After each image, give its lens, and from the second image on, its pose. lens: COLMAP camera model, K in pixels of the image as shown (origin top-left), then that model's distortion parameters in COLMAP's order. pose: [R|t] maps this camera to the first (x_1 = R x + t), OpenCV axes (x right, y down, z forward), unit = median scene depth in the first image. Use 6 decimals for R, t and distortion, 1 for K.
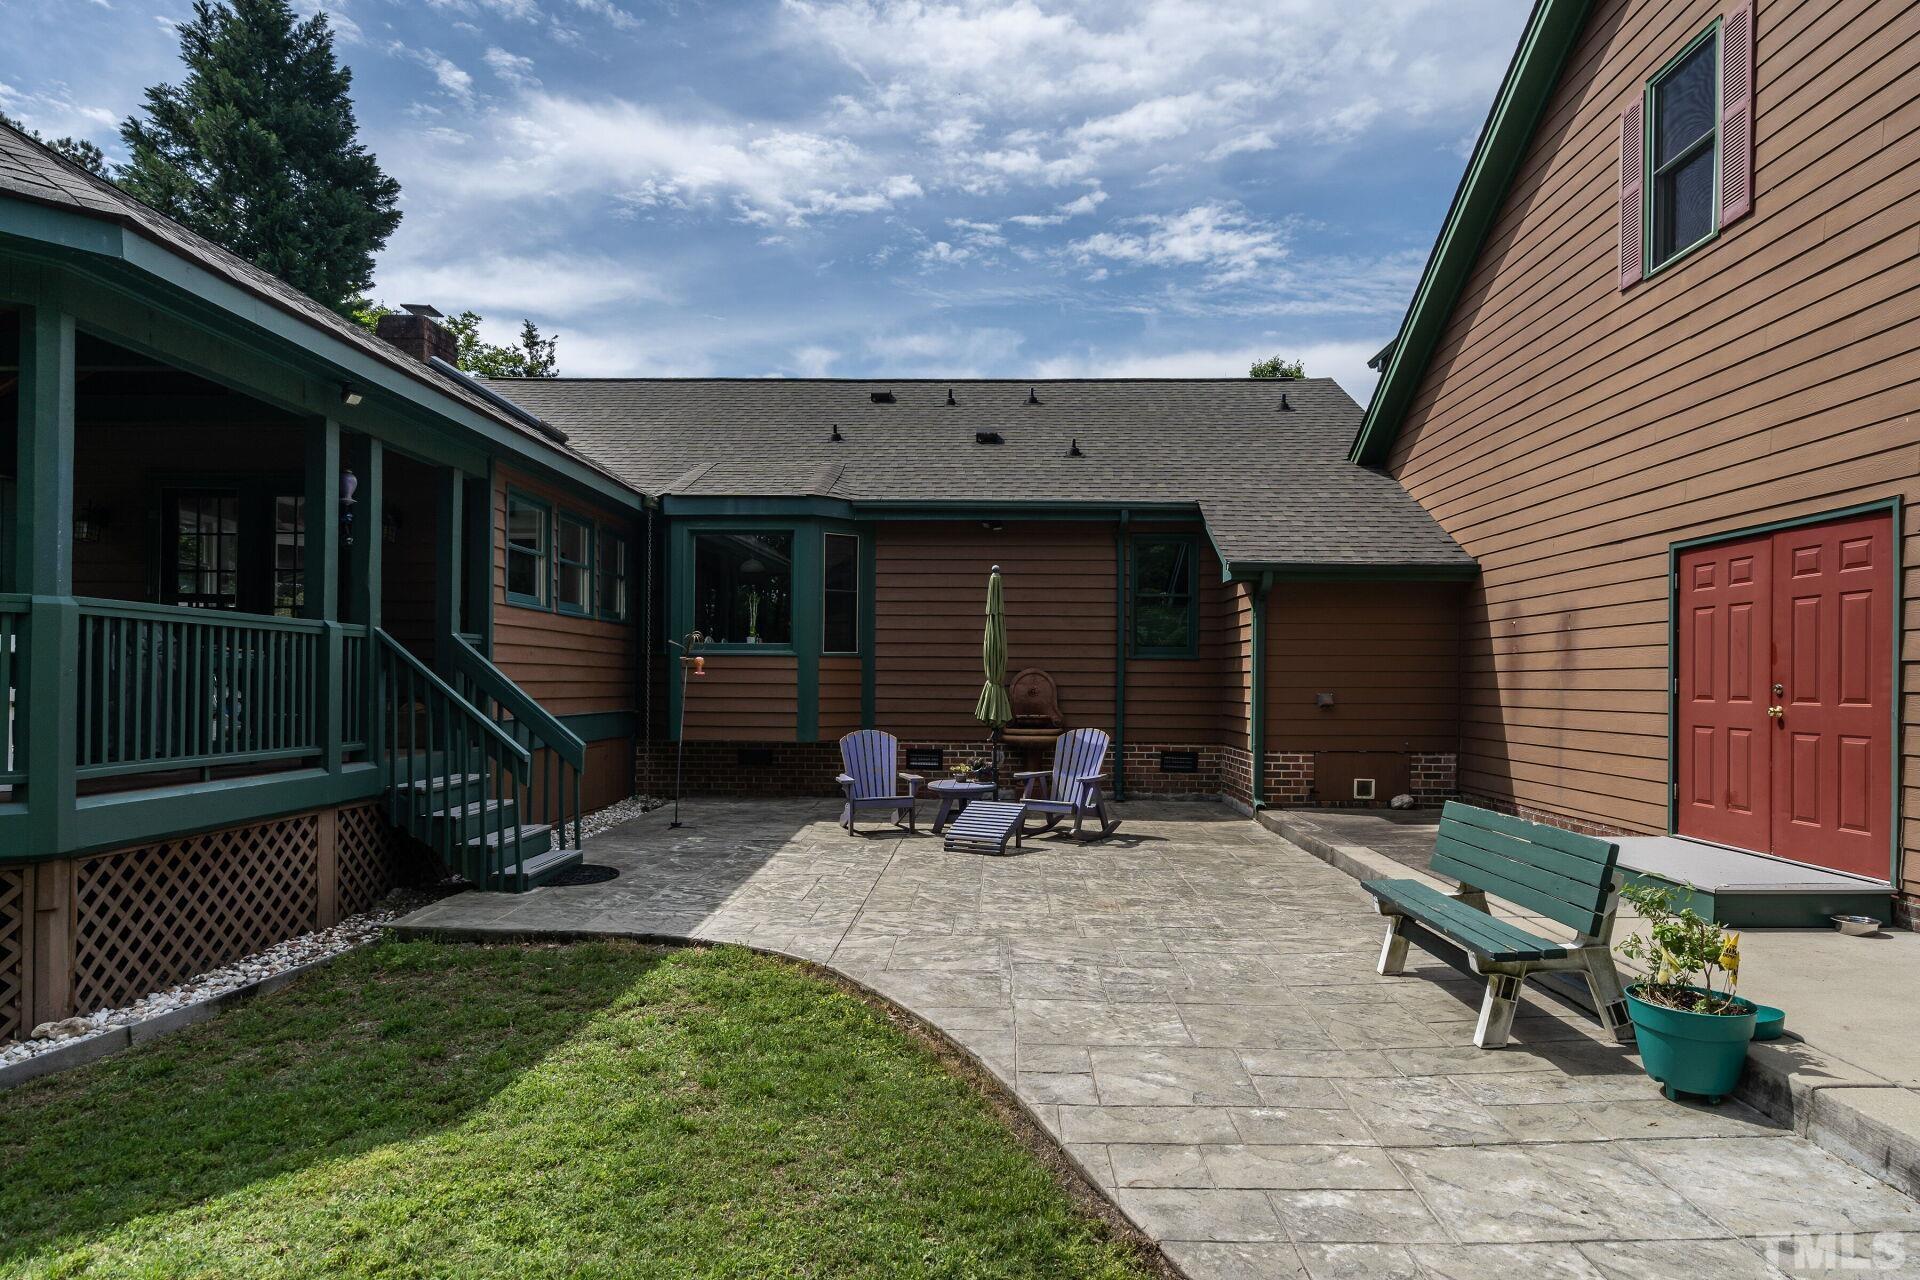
lens RADIAL K [[1083.1, 0, 966.2], [0, 1083.1, 688.6], [0, 0, 1]] dist [0.016029, 0.001300]
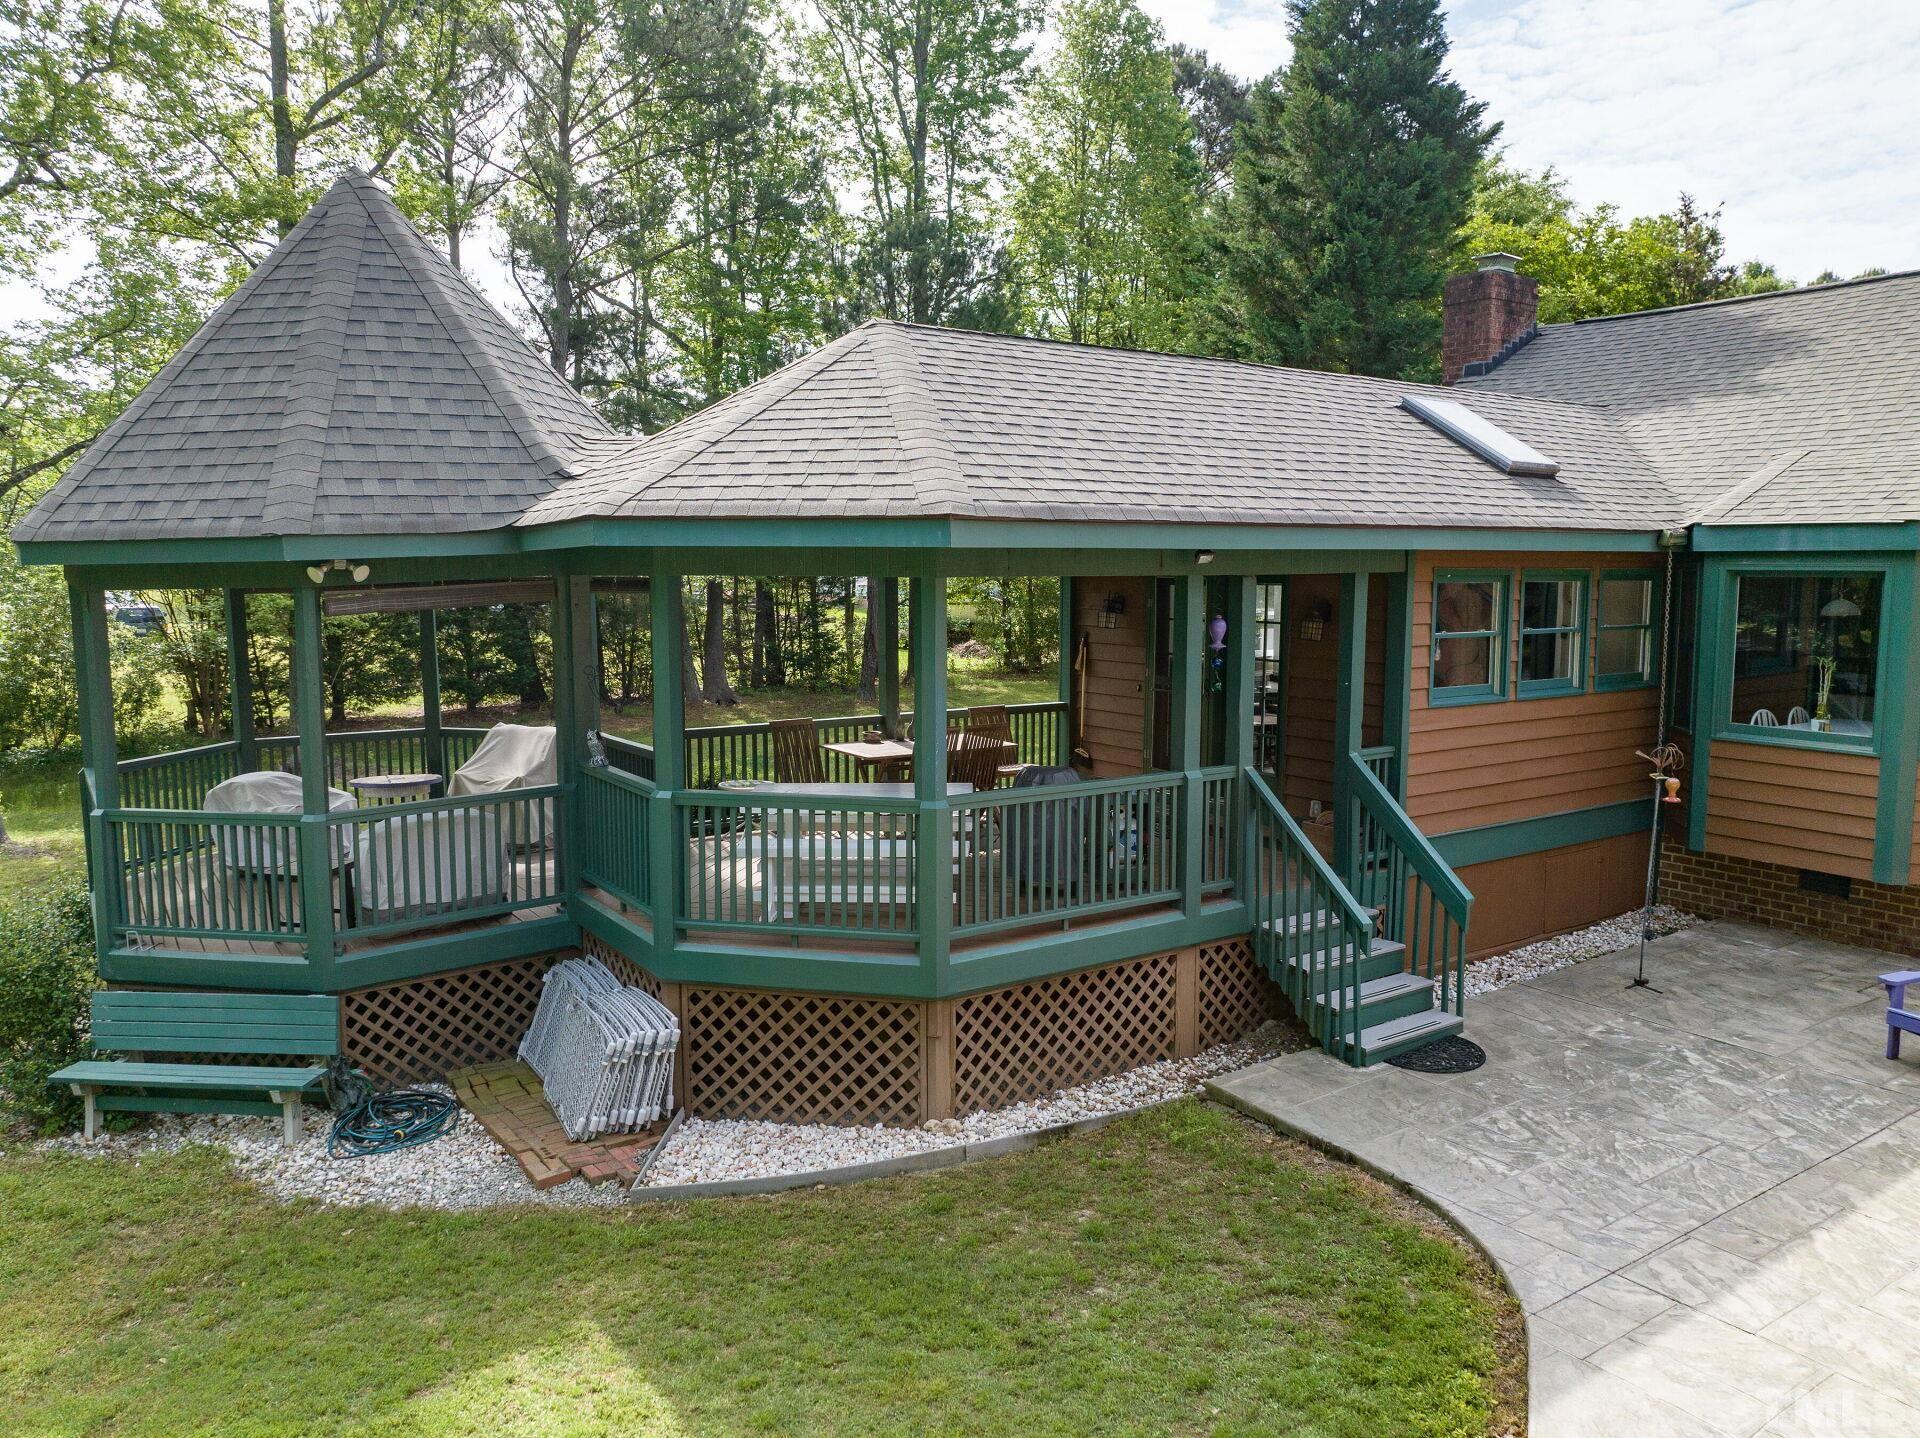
lens RADIAL K [[1406.4, 0, 963.3], [0, 1406.4, 724.8], [0, 0, 1]] dist [-0.057053, 0.046627]
pose [[0.583709, 0.090030, -0.806957, 0.358880], [-0.000392, 0.993865, 0.110599, -0.255174], [0.811963, -0.064241, 0.580163, 0.063192]]
